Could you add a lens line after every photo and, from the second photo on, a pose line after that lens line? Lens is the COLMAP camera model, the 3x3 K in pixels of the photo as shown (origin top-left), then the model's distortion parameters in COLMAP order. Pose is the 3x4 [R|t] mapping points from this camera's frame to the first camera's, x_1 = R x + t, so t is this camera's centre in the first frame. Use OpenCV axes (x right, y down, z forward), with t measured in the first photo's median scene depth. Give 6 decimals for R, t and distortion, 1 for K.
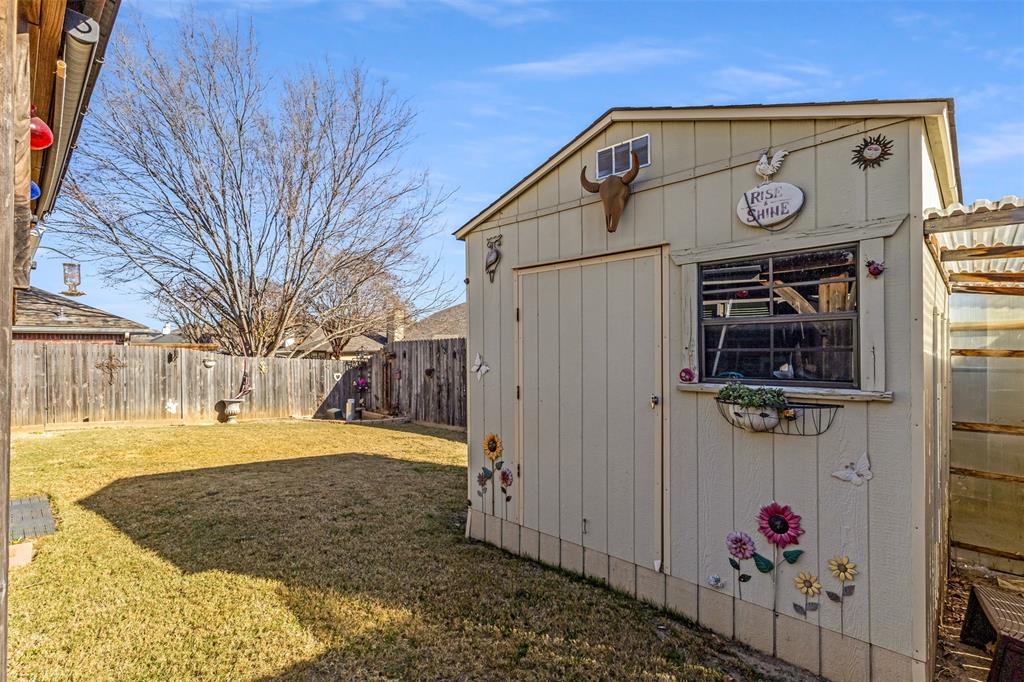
lens RADIAL K [[481.4, 0, 511.5], [0, 481.4, 345.6], [0, 0, 1]] dist [0.000183, 0.000015]
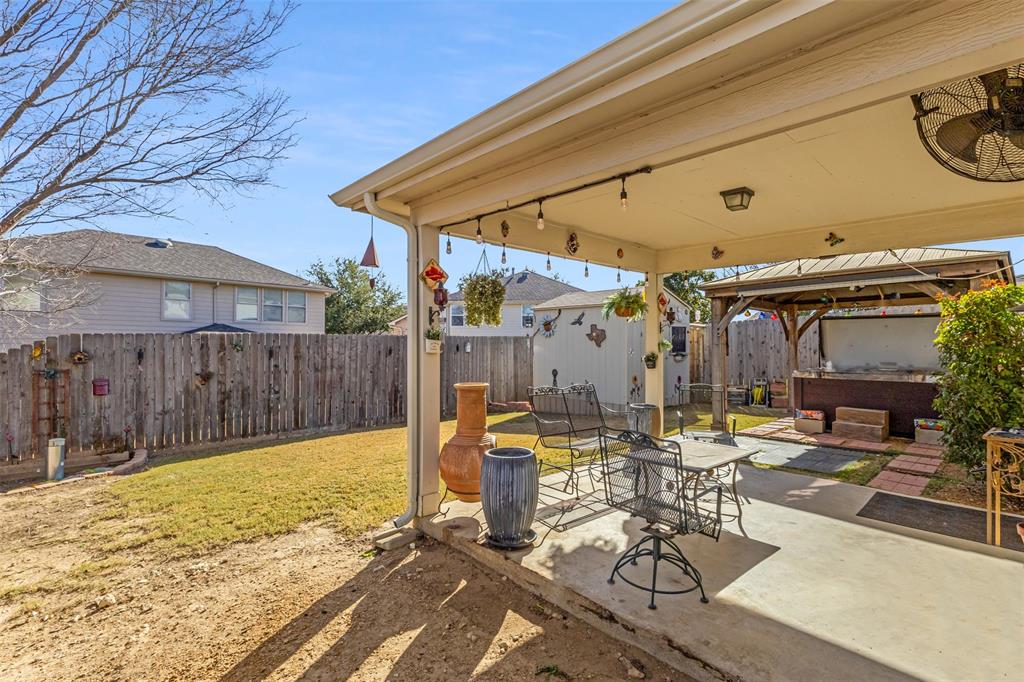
lens RADIAL K [[481.4, 0, 511.5], [0, 481.4, 341.5], [0, 0, 1]] dist [0.000183, 0.000015]
pose [[0.054879, 0.007024, 0.998468, -0.925542], [-0.005900, 0.999960, -0.006711, 0.002098], [-0.998476, -0.005523, 0.054918, 0.496847]]
